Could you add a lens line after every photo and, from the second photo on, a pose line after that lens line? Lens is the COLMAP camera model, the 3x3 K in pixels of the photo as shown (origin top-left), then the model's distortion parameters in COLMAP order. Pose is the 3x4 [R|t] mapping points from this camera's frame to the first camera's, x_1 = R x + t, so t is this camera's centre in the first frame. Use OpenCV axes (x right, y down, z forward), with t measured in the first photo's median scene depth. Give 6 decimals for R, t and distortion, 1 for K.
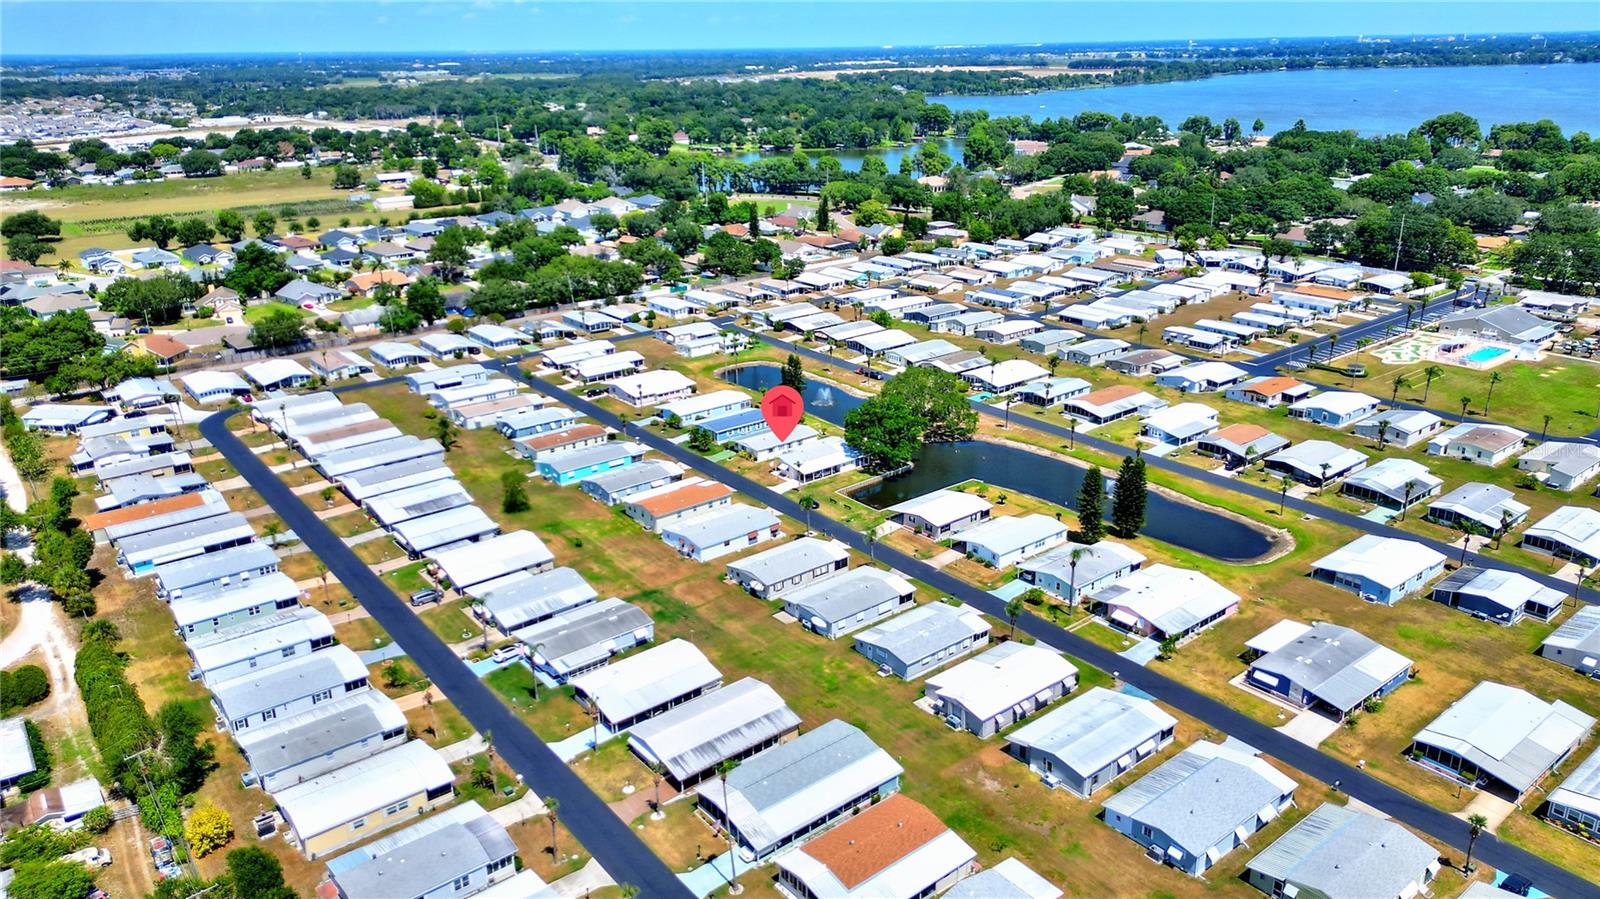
lens RADIAL K [[1115.6, 0, 800.0], [0, 1115.6, 449.5], [0, 0, 1]] dist [0.085779, -0.089961]
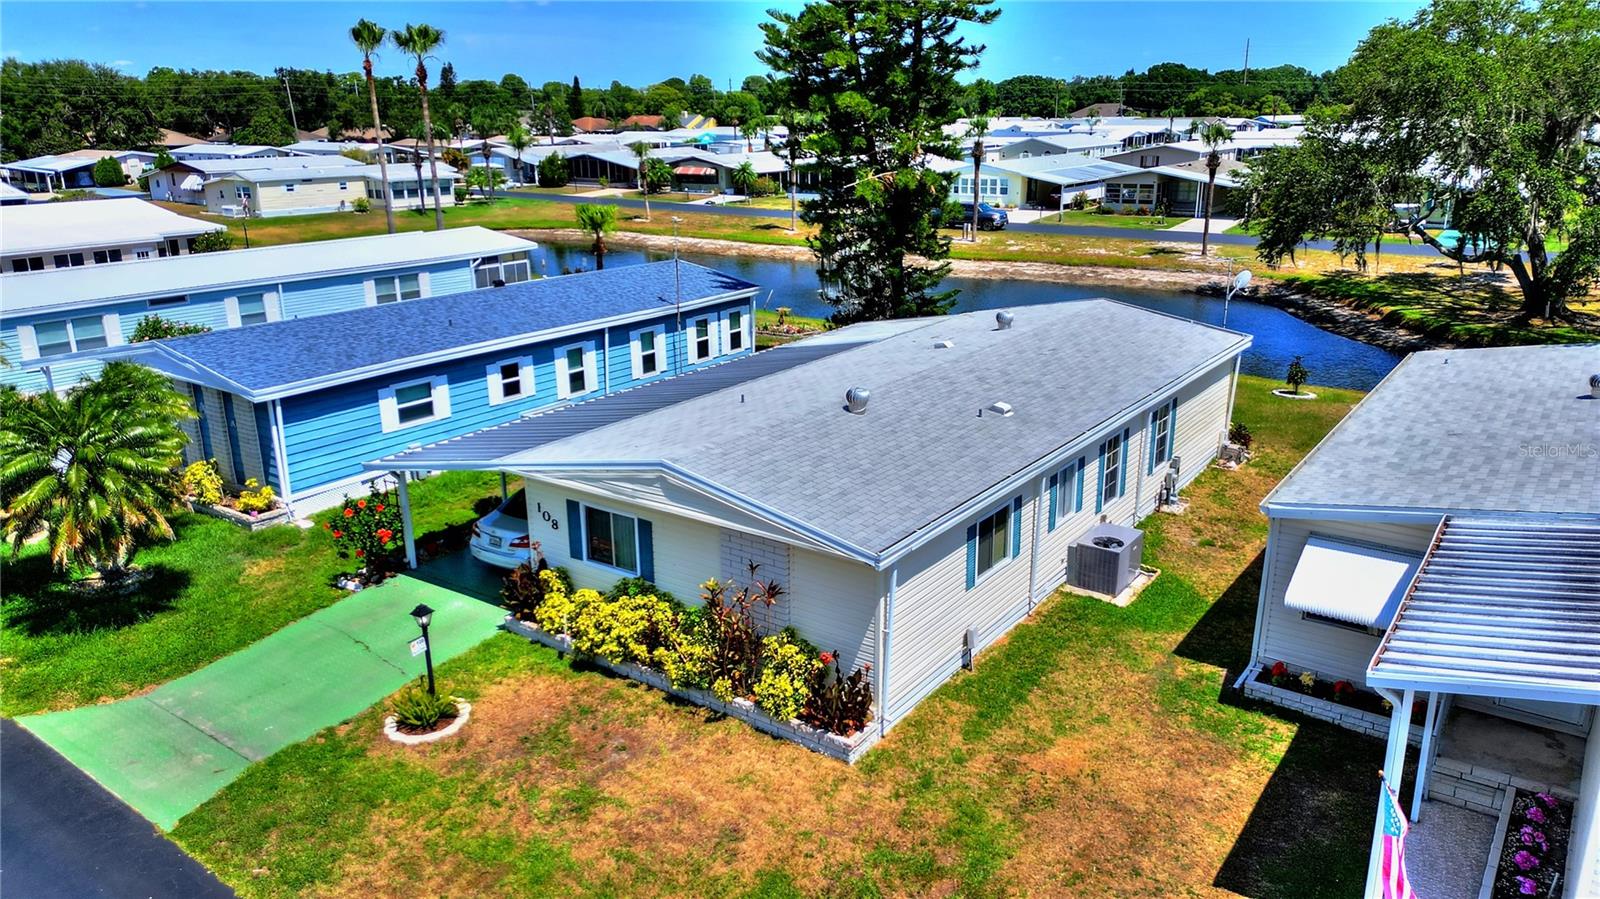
lens RADIAL K [[1115.6, 0, 800.0], [0, 1115.6, 449.5], [0, 0, 1]] dist [0.085779, -0.089961]
pose [[0.964901, -0.072712, 0.252345, -0.054349], [0.086076, 0.995390, -0.042314, -0.003111], [-0.248105, 0.062549, 0.966712, 0.878676]]
